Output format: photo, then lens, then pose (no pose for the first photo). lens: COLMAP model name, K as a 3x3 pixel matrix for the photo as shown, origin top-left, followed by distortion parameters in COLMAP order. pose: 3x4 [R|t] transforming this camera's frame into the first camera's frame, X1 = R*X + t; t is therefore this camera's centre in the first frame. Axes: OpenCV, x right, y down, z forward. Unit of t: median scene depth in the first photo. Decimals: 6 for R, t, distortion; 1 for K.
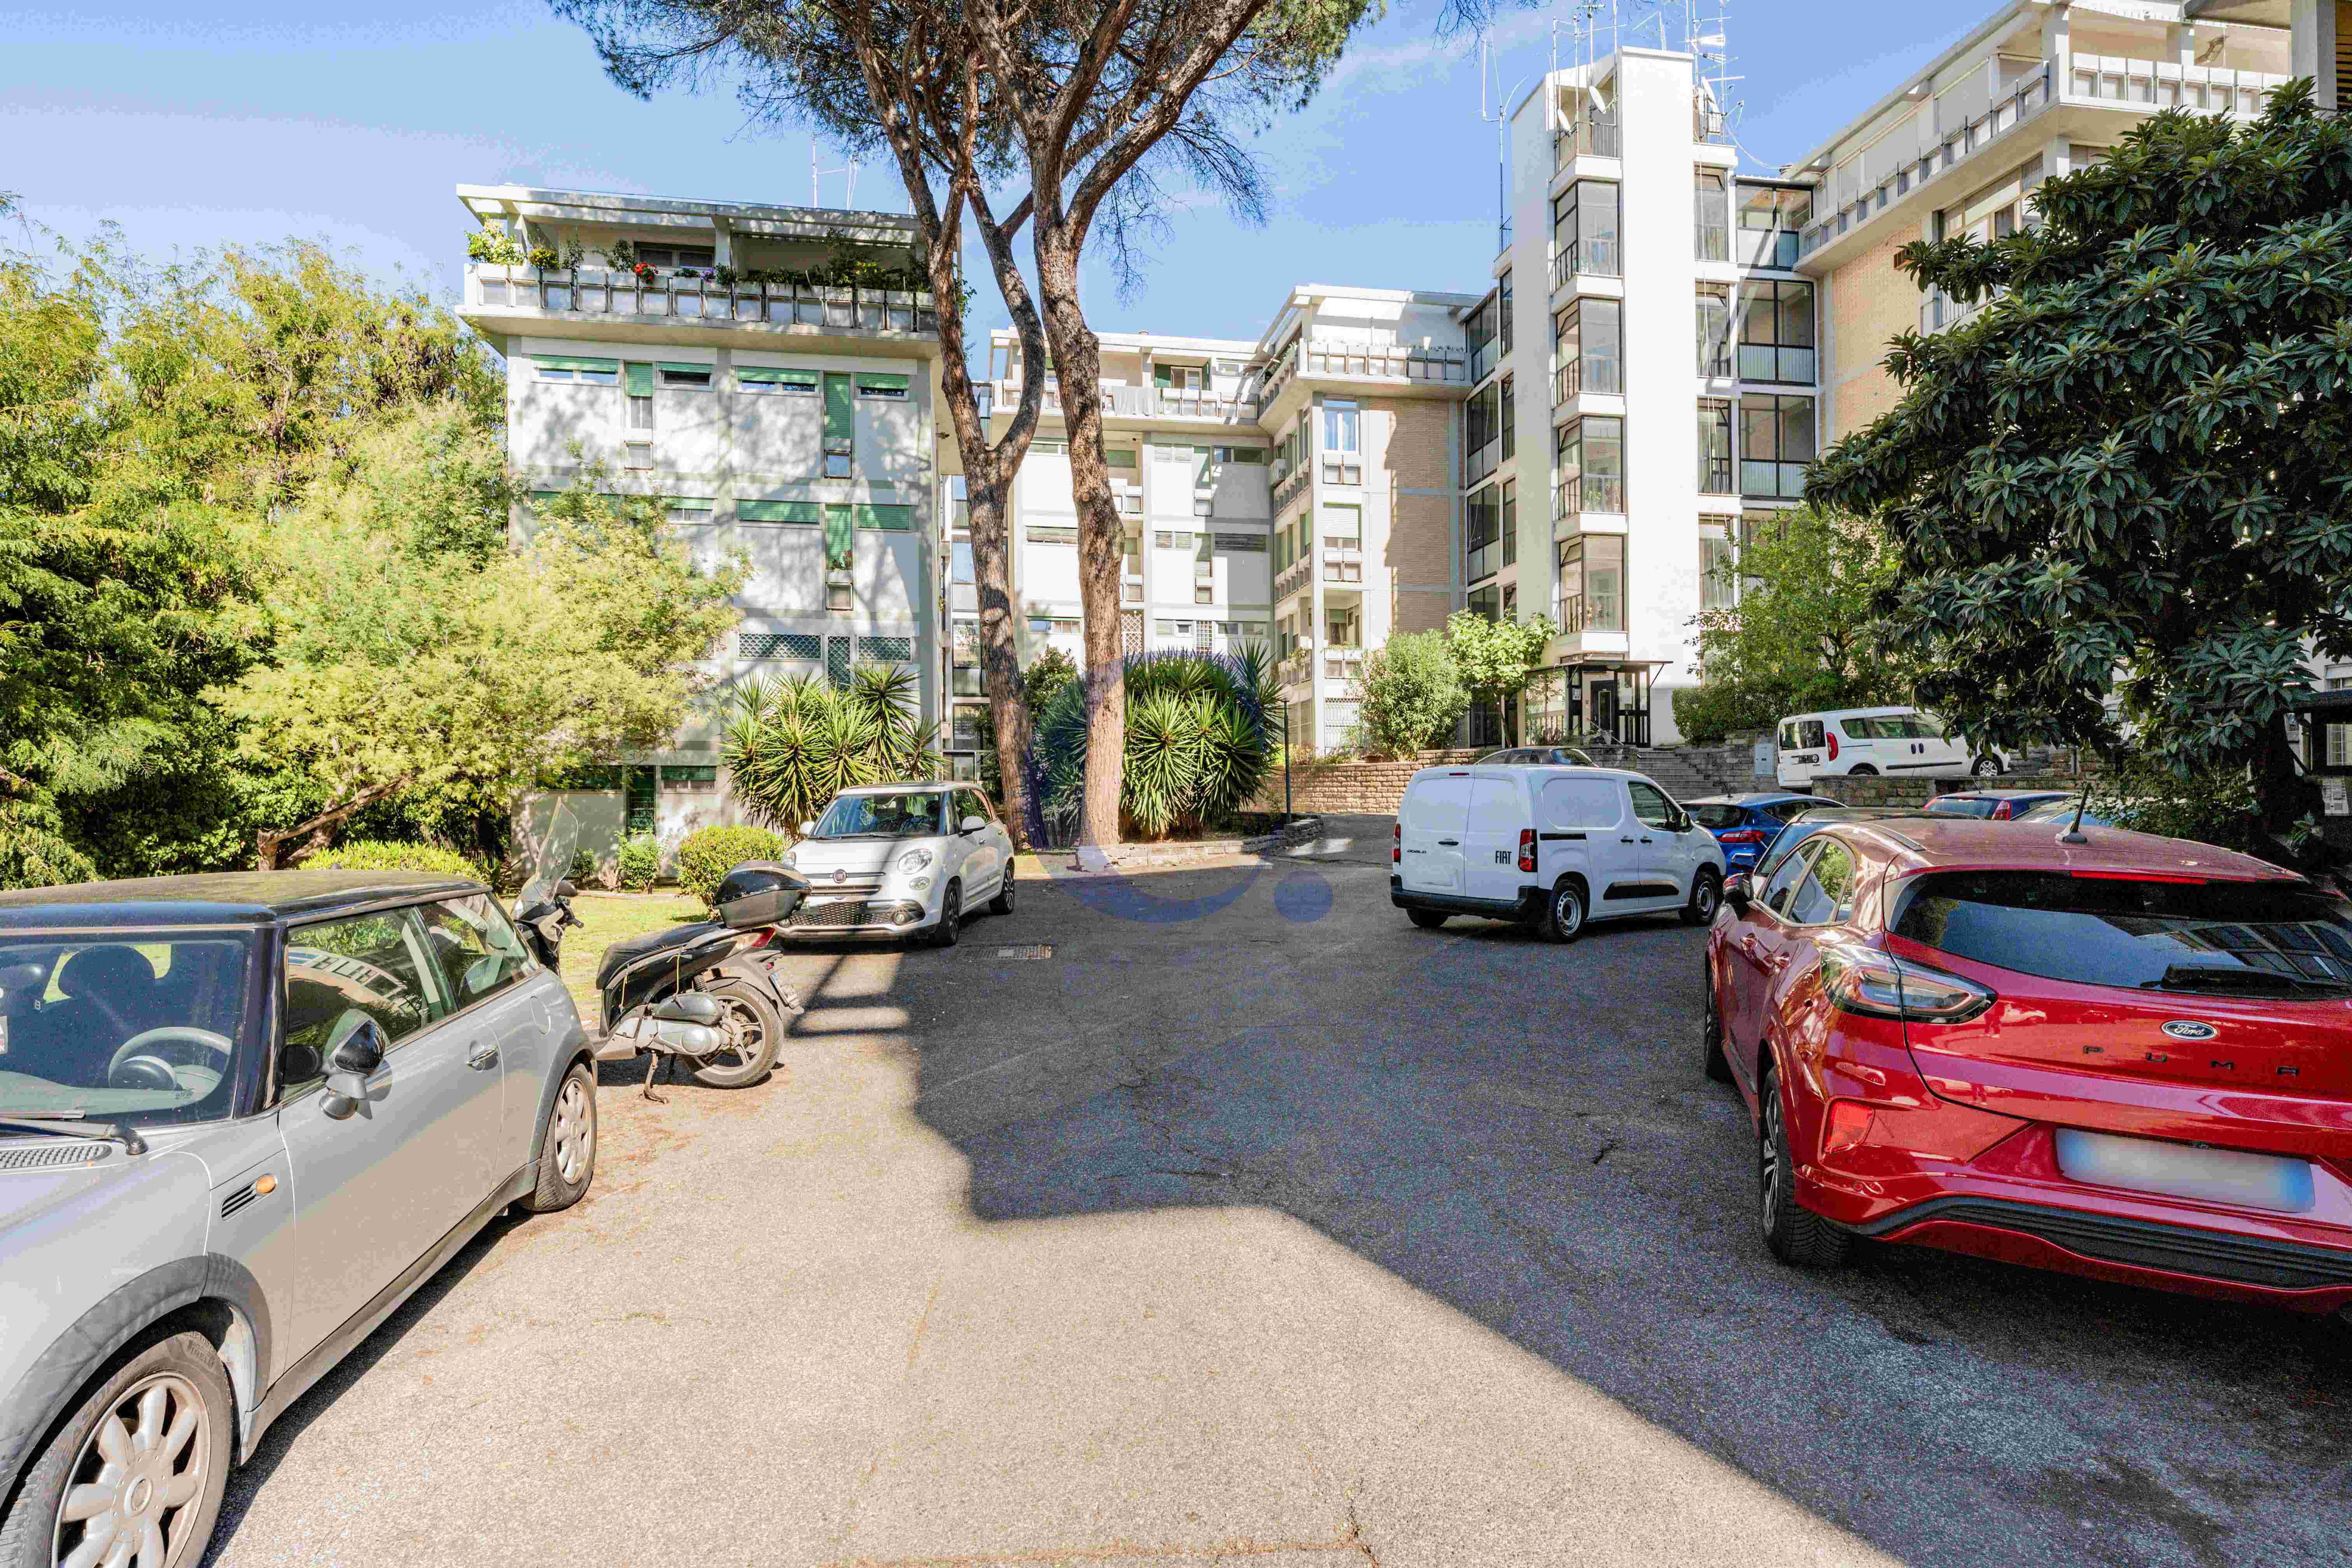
lens RADIAL K [[1184.2, 0, 1173.6], [0, 1184.2, 787.8], [0, 0, 1]] dist [0.014974, 0.001116]
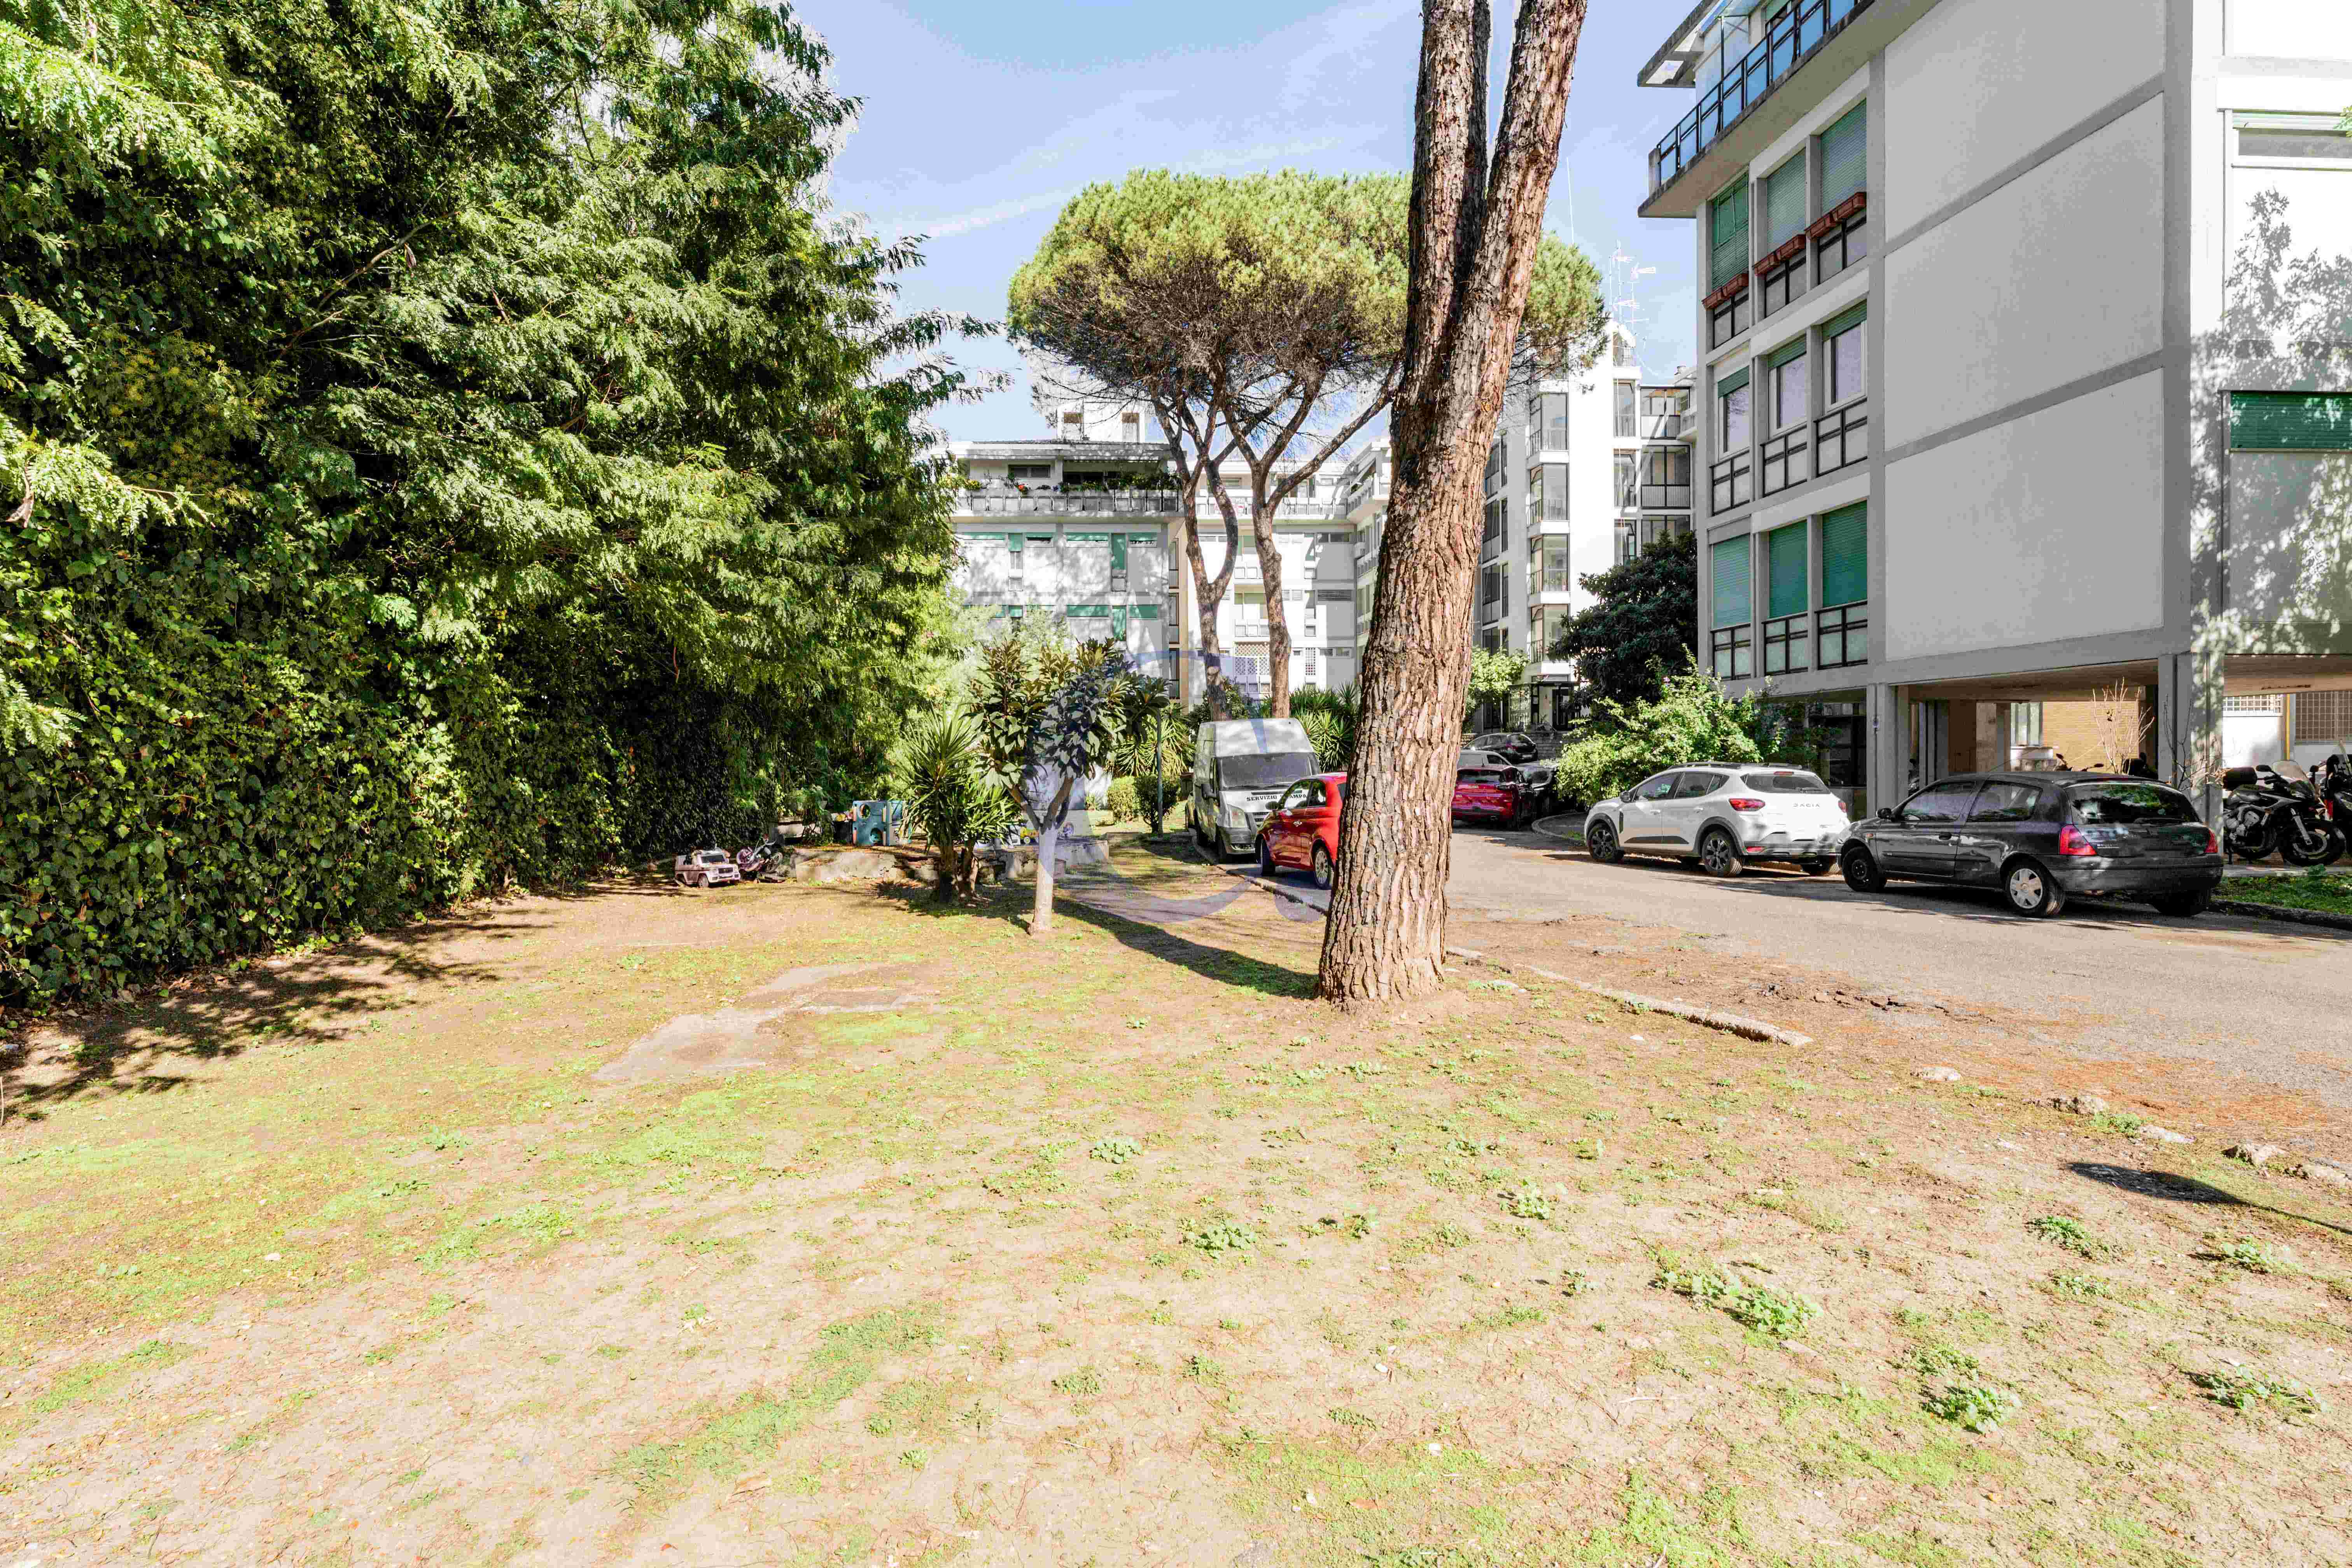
lens RADIAL K [[1184.2, 0, 1155.0], [0, 1184.2, 807.0], [0, 0, 1]] dist [0.014974, 0.001116]
pose [[0.996935, -0.006231, -0.077990, -0.086874], [0.009914, 0.998849, 0.046933, -0.012109], [0.077608, -0.047562, 0.995849, -0.841118]]
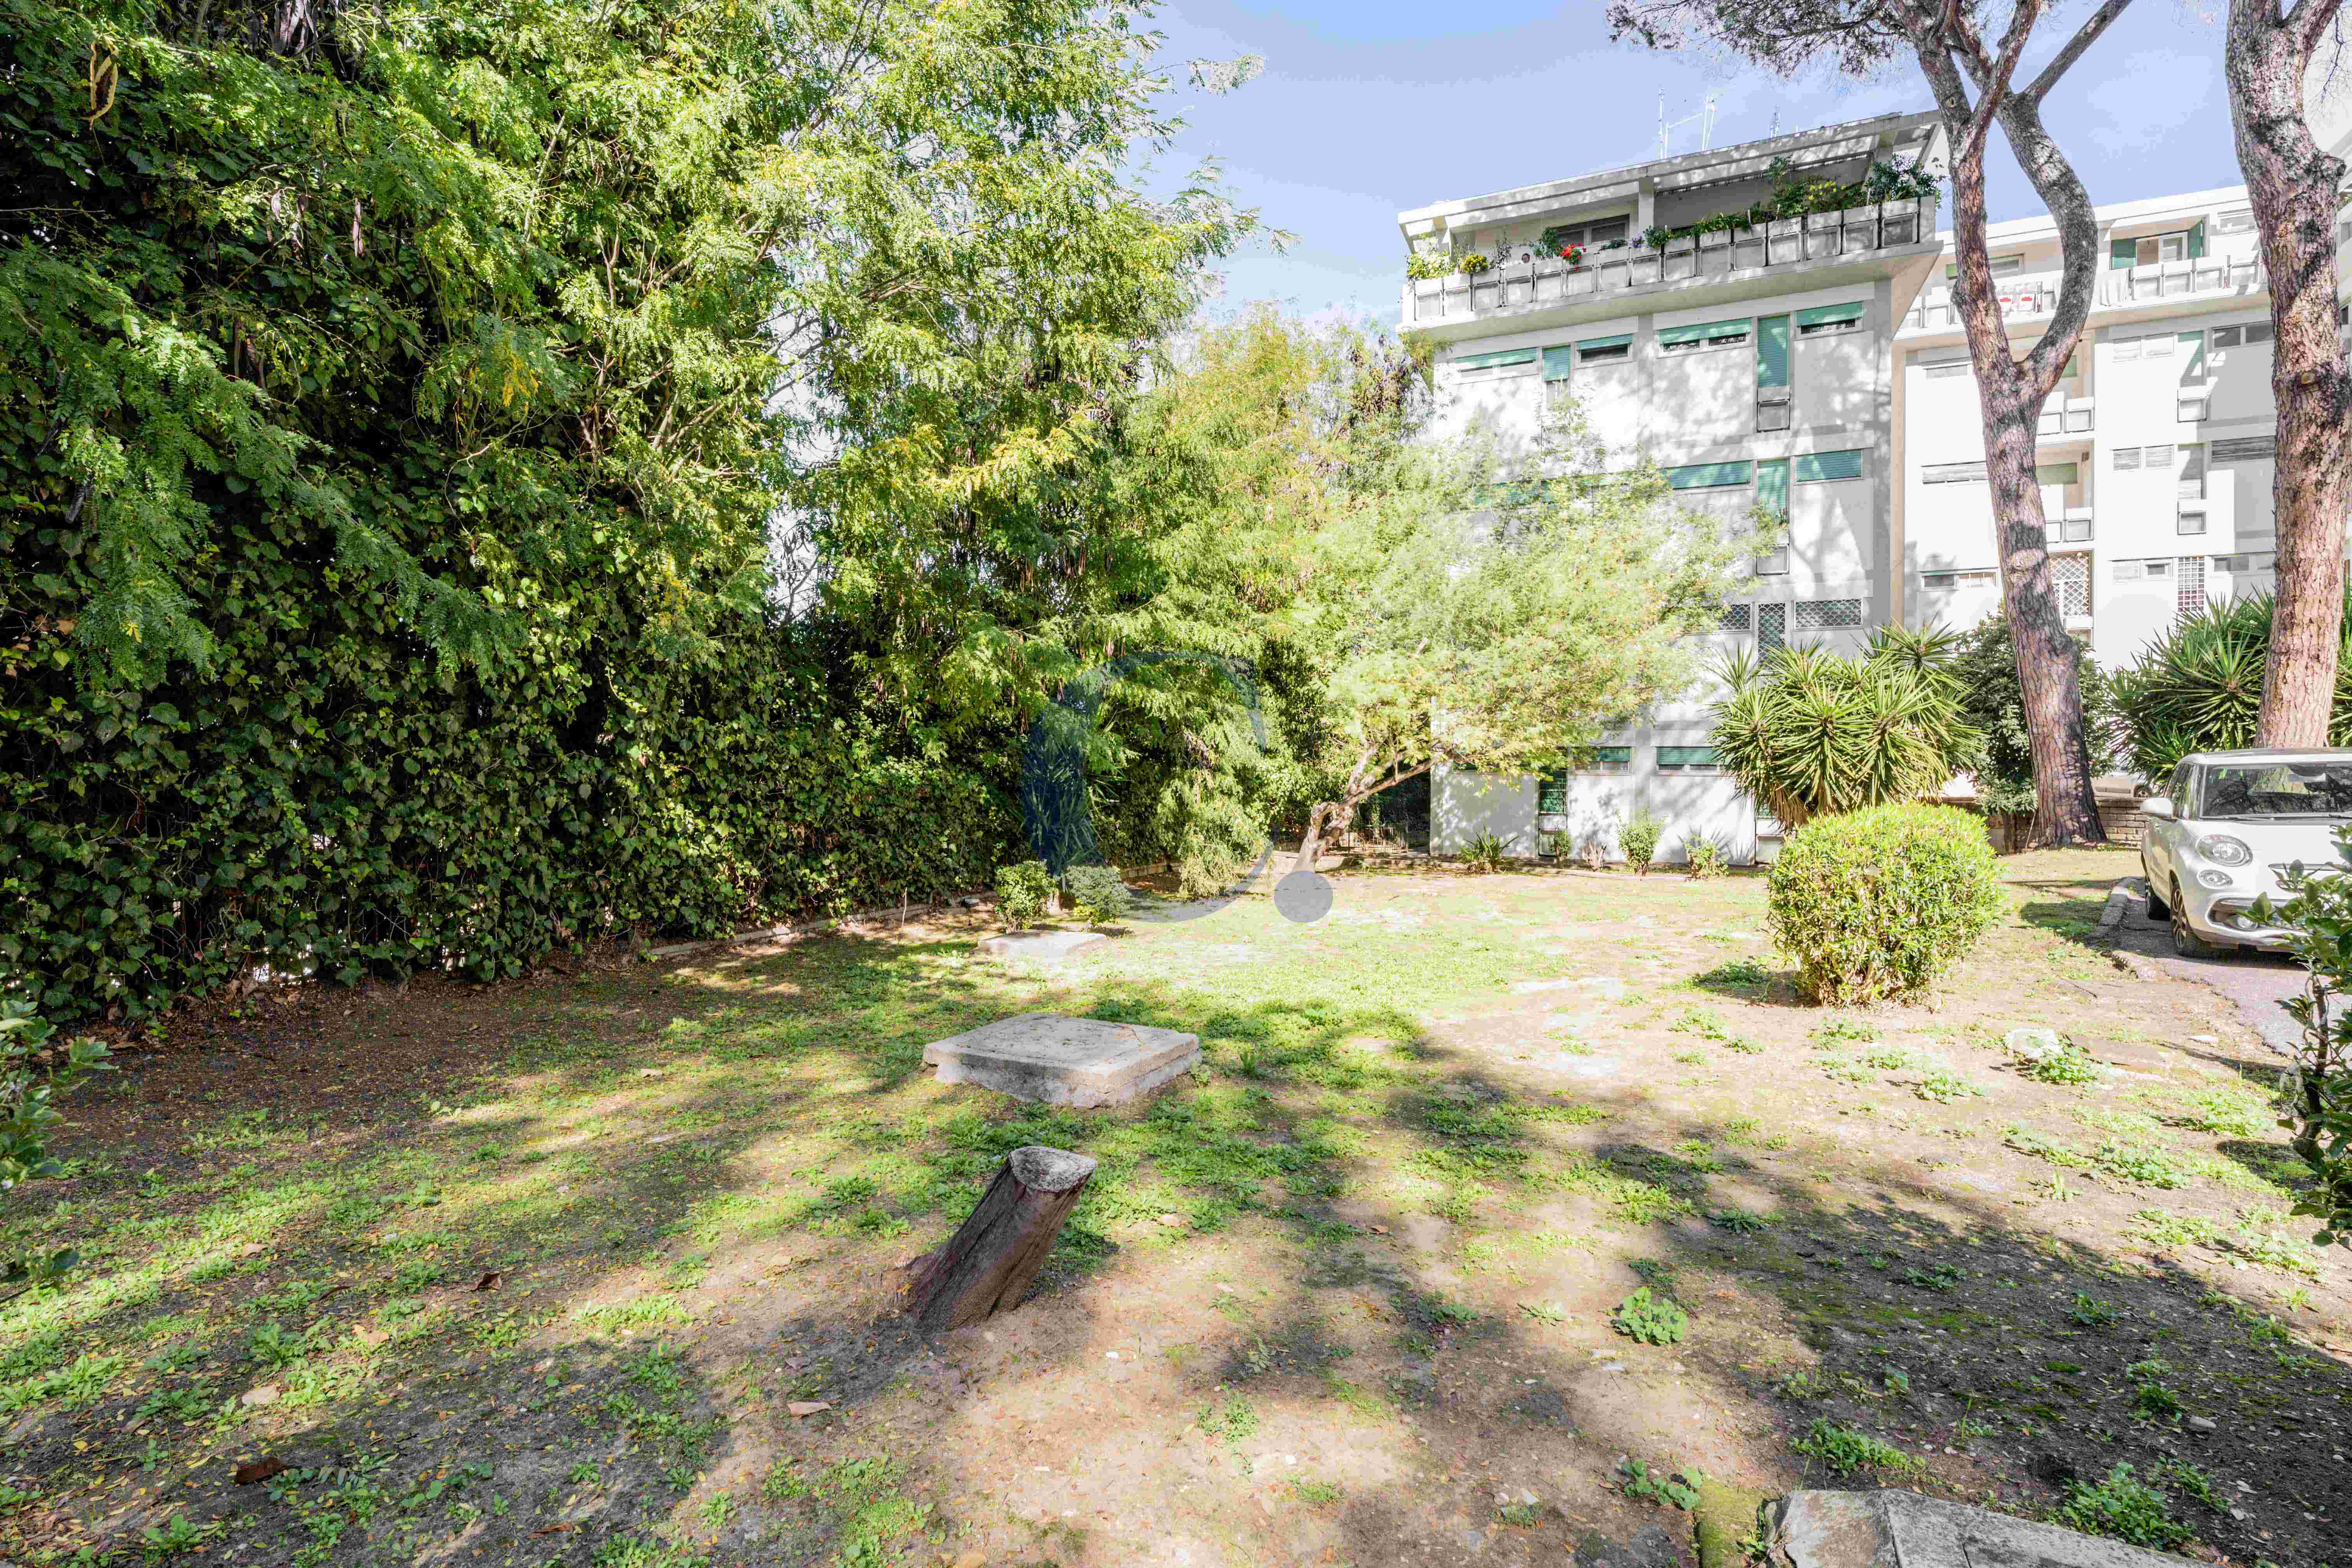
lens RADIAL K [[1184.2, 0, 1168.8], [0, 1184.2, 764.9], [0, 0, 1]] dist [0.014974, 0.001116]
pose [[0.850596, -0.004595, -0.525800, -0.199582], [-0.002171, 0.999923, -0.012249, 0.009096], [0.525816, 0.011560, 0.850520, -0.021499]]
